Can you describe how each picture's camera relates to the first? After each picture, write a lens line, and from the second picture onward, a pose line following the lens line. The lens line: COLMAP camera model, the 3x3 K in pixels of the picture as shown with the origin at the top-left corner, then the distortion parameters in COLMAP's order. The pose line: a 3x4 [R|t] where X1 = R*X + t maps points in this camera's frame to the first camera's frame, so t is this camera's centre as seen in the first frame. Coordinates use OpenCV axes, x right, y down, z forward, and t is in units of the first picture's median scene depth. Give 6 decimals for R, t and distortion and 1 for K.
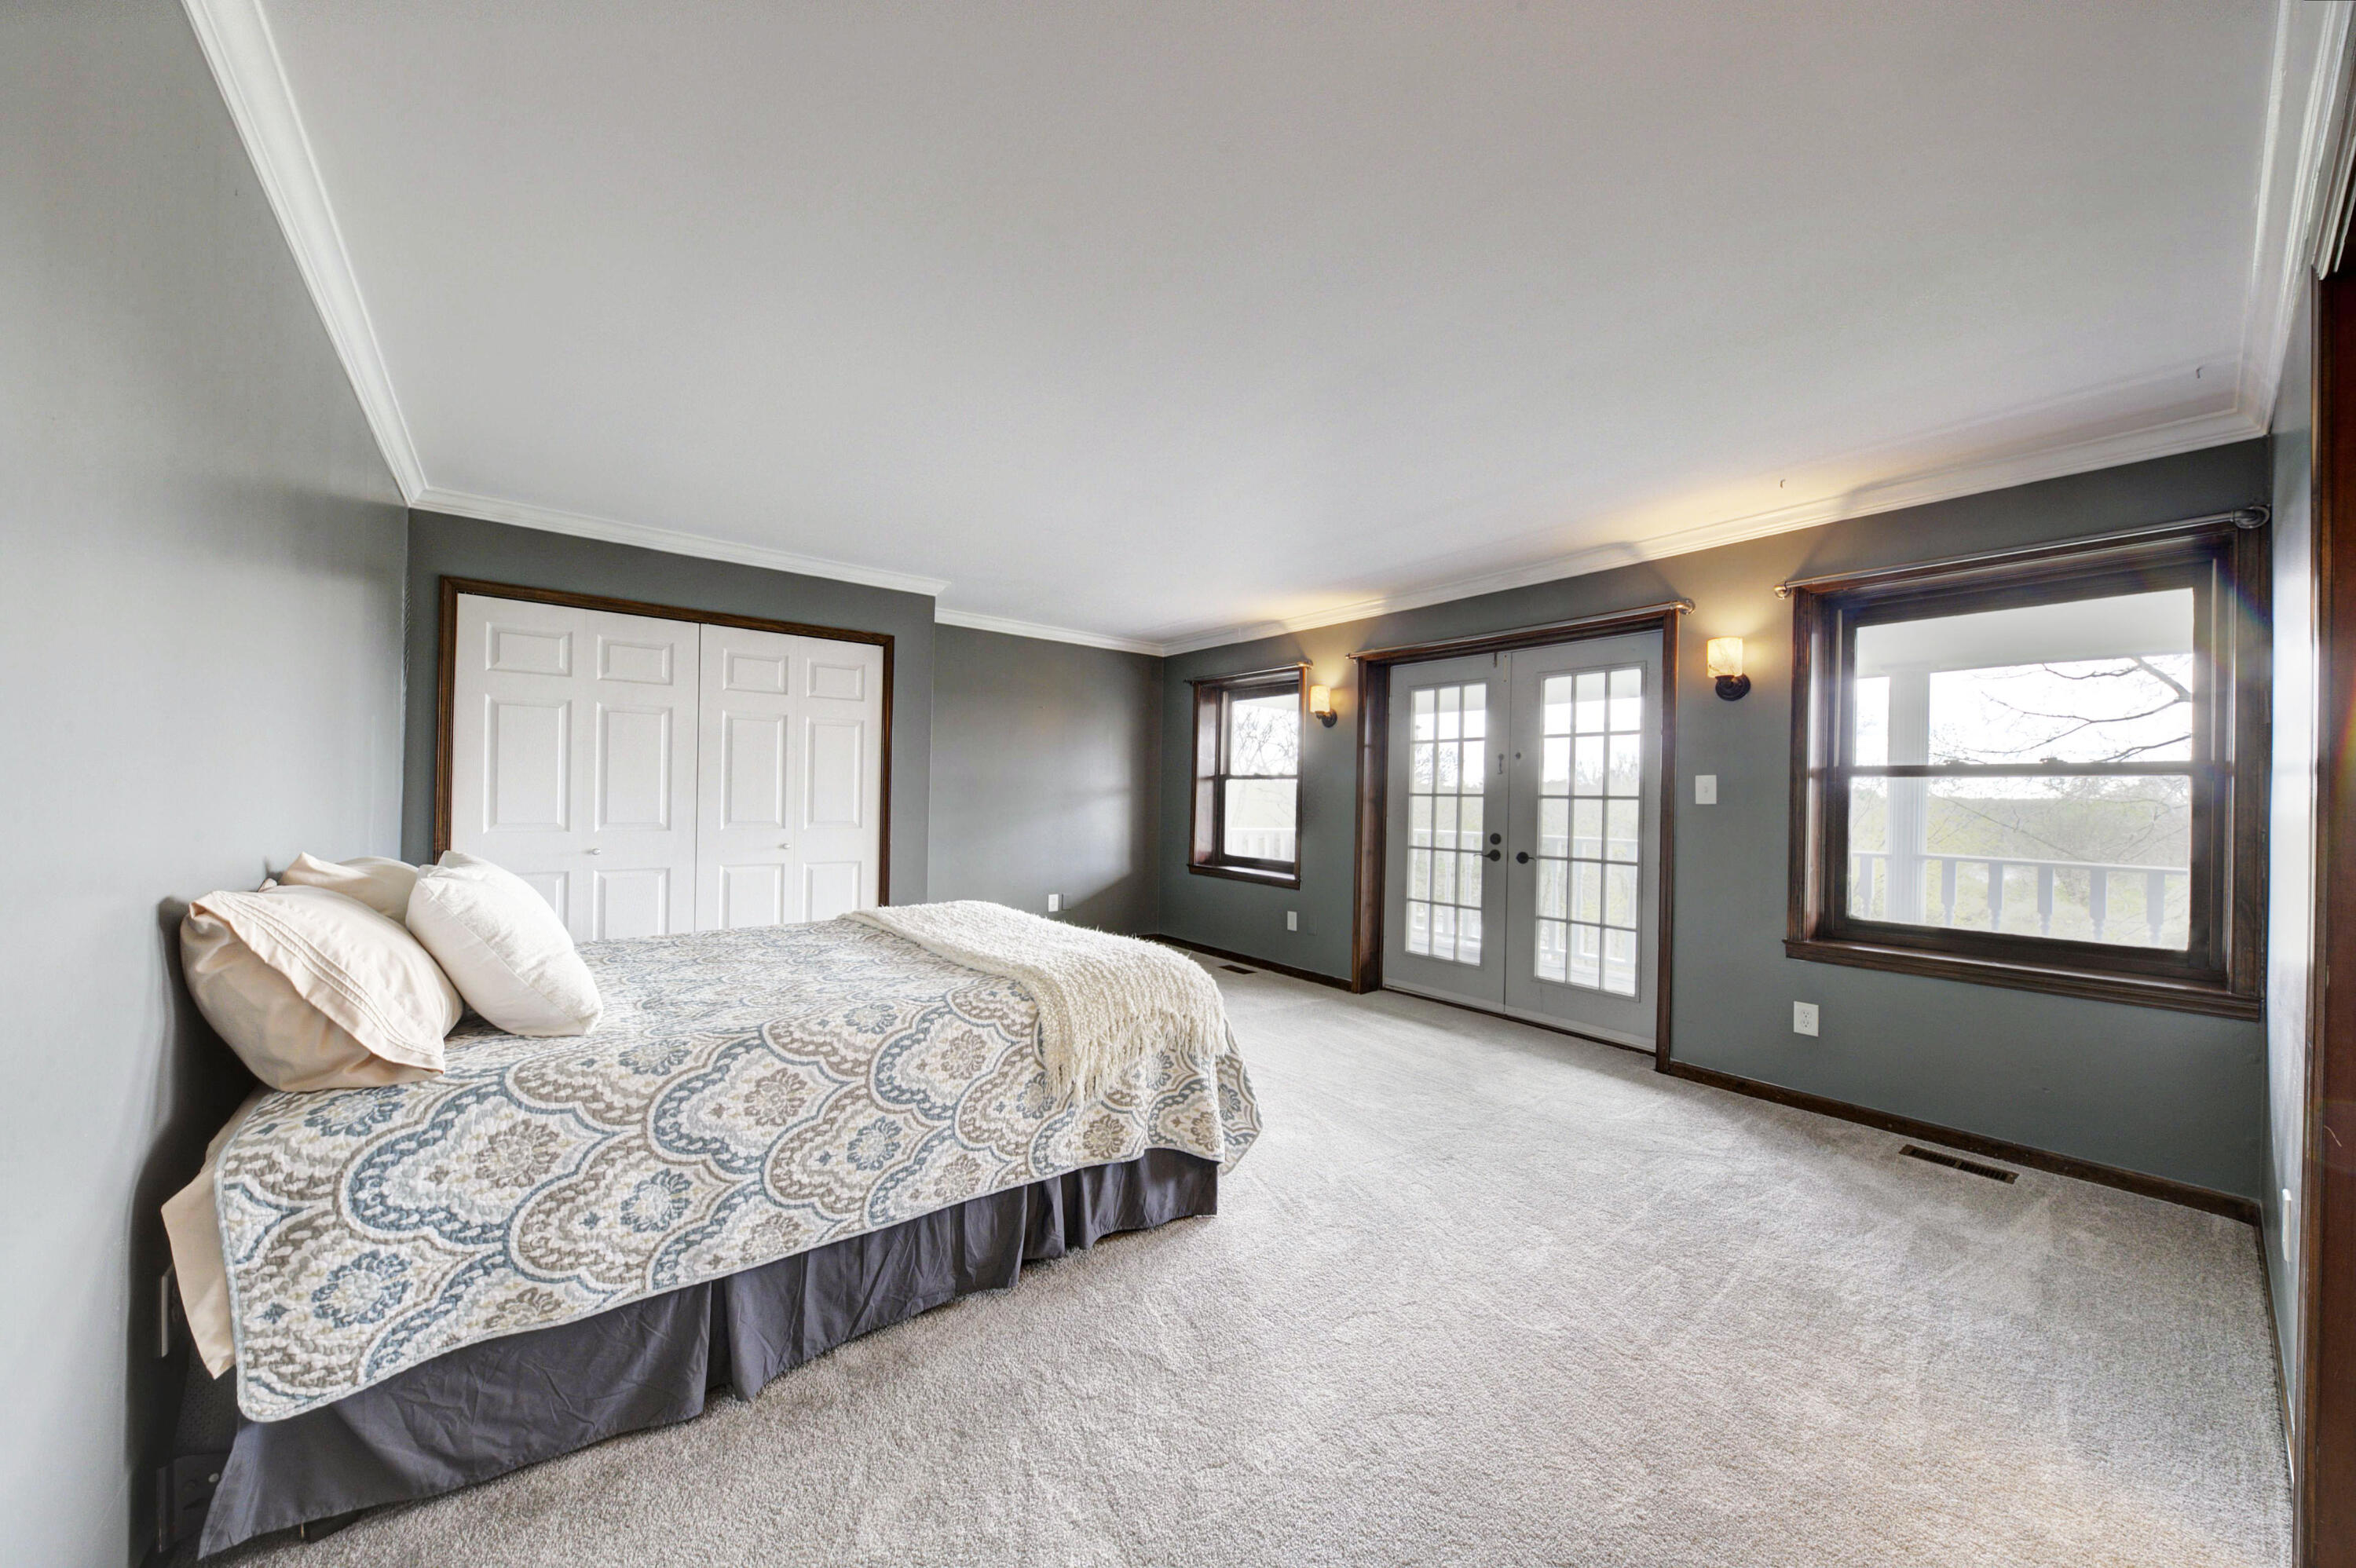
lens RADIAL K [[805.0, 0, 1176.9], [0, 805.0, 794.0], [0, 0, 1]] dist [0.012489, -0.008657]
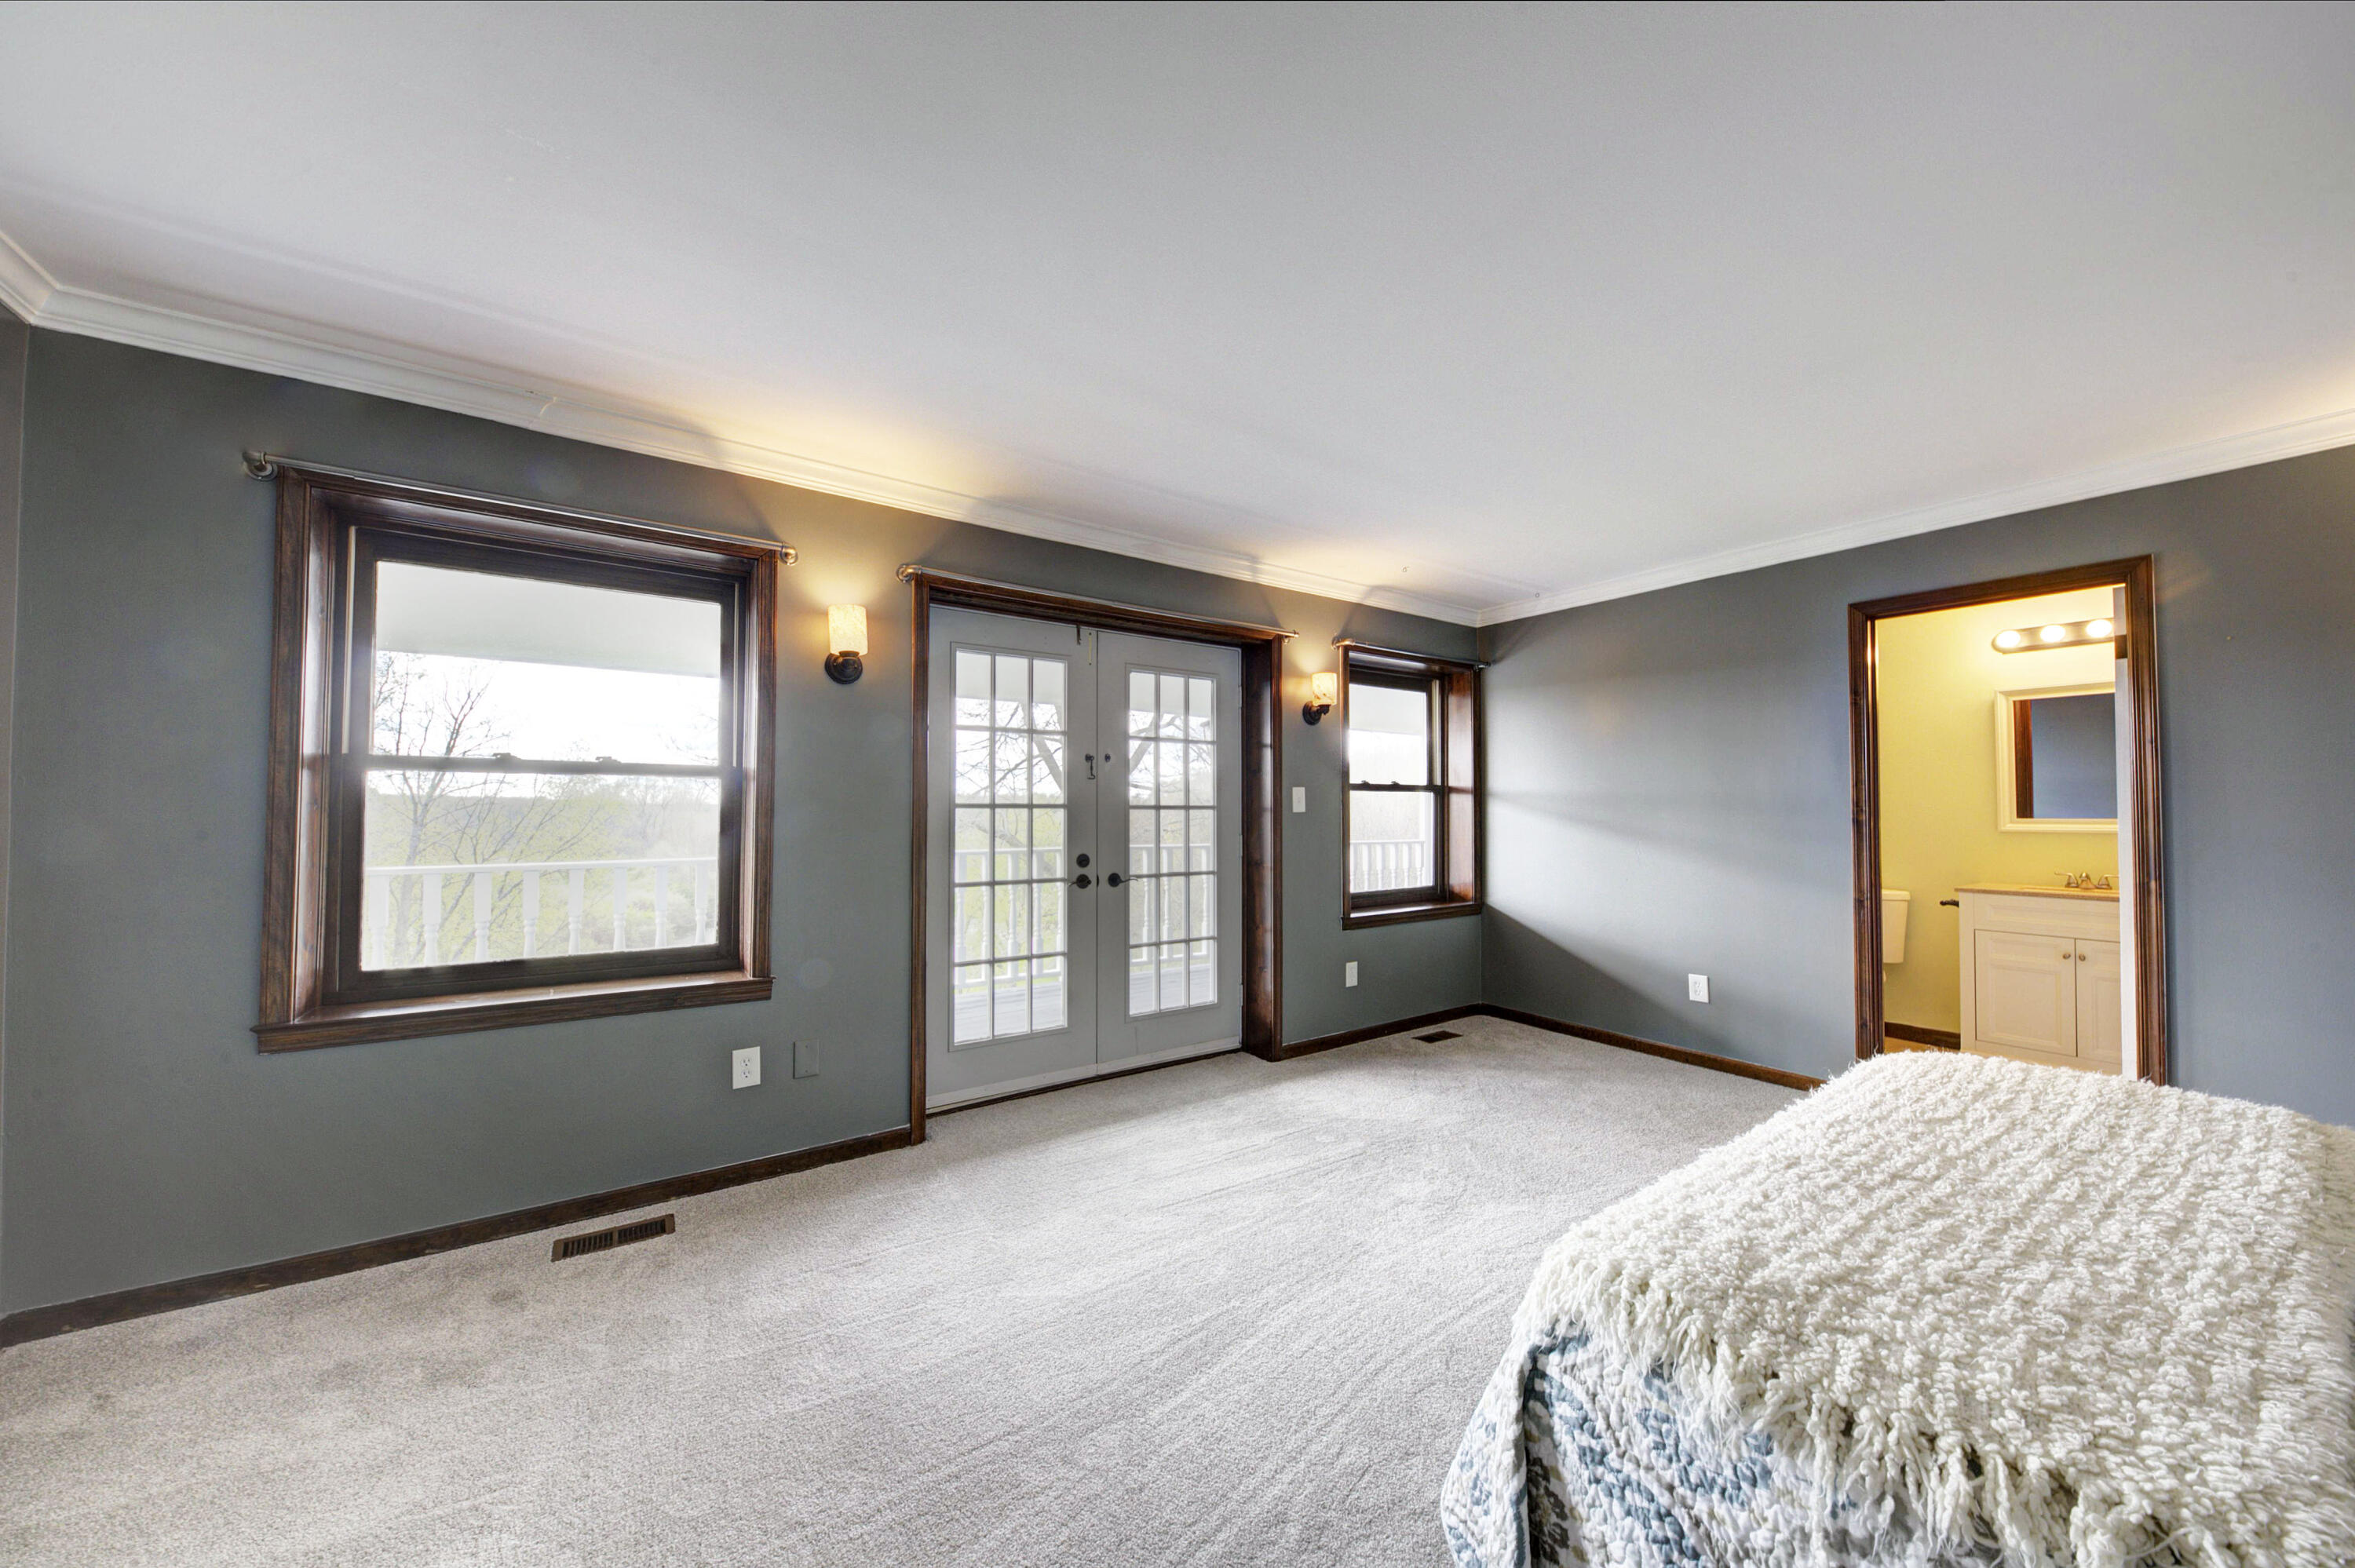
lens RADIAL K [[804.6, 0, 1176.4], [0, 804.6, 794.0], [0, 0, 1]] dist [0.012489, -0.008657]
pose [[0.065444, -0.000274, 0.997856, -0.419920], [-0.003655, 0.999993, 0.000515, -0.011564], [-0.997850, -0.003680, 0.065442, 0.916337]]
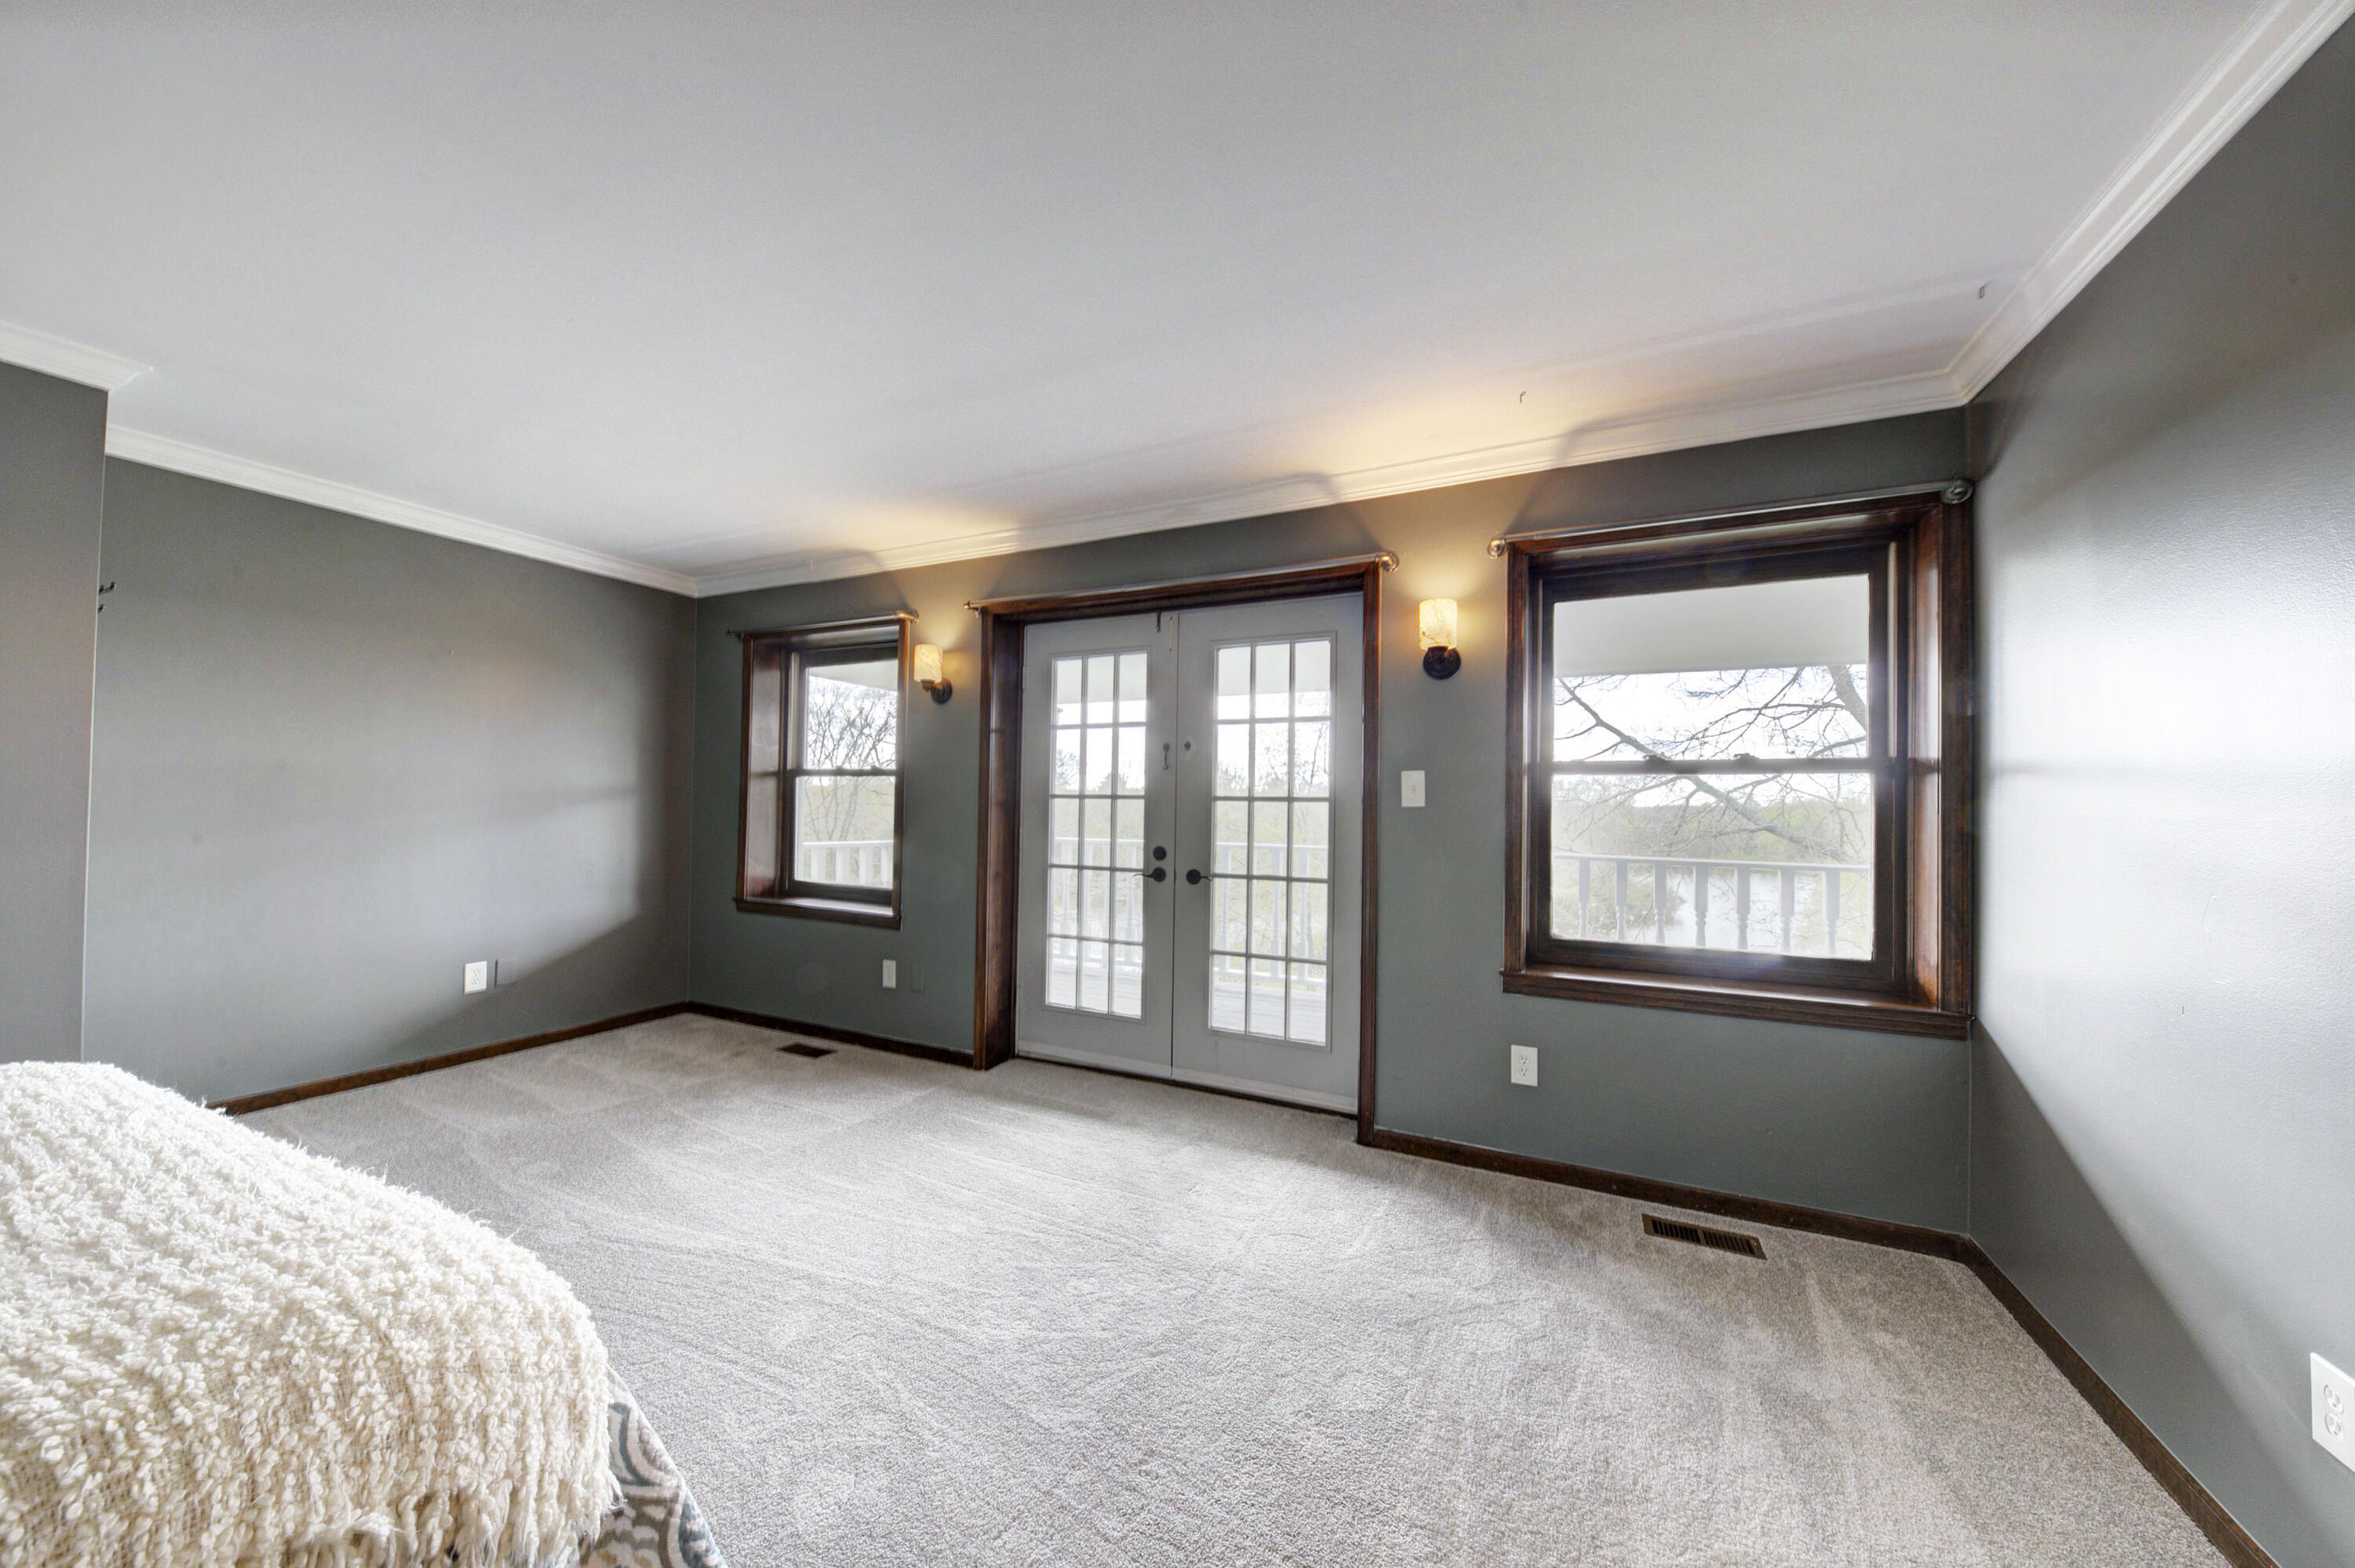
lens RADIAL K [[804.6, 0, 1176.4], [0, 804.6, 794.0], [0, 0, 1]] dist [0.012489, -0.008657]
pose [[0.897451, -0.001632, 0.441111, 0.072819], [0.003076, 0.999992, -0.002559, 0.000962], [-0.441103, 0.003653, 0.897449, 0.319045]]
